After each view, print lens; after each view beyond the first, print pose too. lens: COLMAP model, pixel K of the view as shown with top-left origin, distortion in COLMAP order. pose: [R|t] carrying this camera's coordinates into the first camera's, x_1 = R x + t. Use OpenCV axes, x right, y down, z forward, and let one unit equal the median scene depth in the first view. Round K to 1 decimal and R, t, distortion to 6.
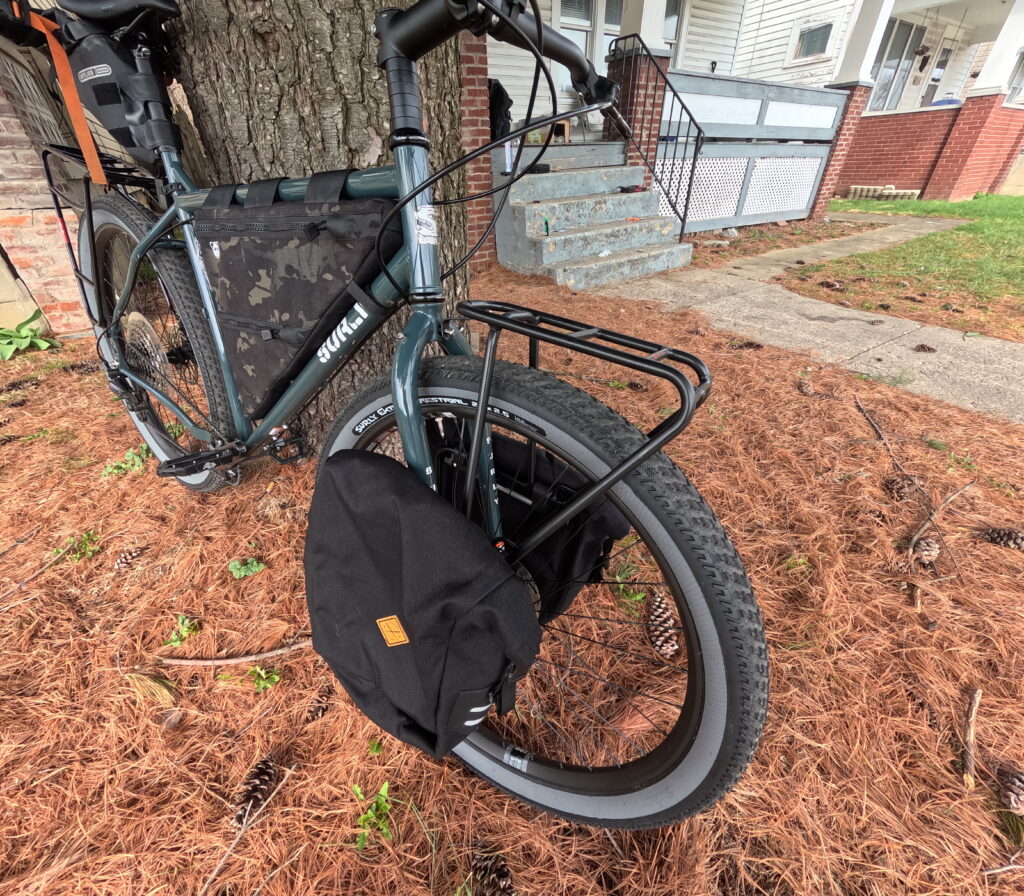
lens RADIAL K [[421.7, 0, 519.3], [0, 421.7, 423.0], [0, 0, 1]] dist [0.003968, -0.000077]
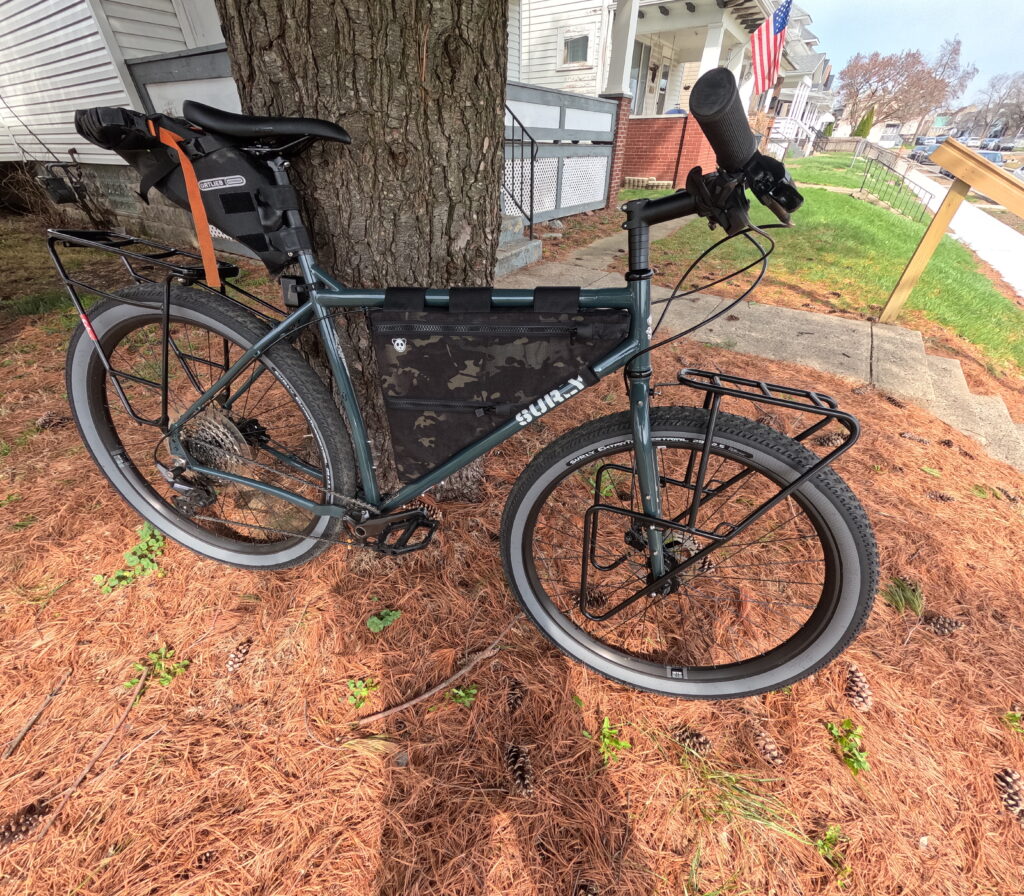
lens RADIAL K [[424.4, 0, 514.2], [0, 424.4, 416.5], [0, 0, 1]] dist [0.002994, 0.000580]
pose [[0.919812, -0.190512, 0.343004, -0.202244], [0.184278, 0.981550, 0.051007, -0.051919], [-0.346392, 0.016291, 0.937948, -0.044321]]
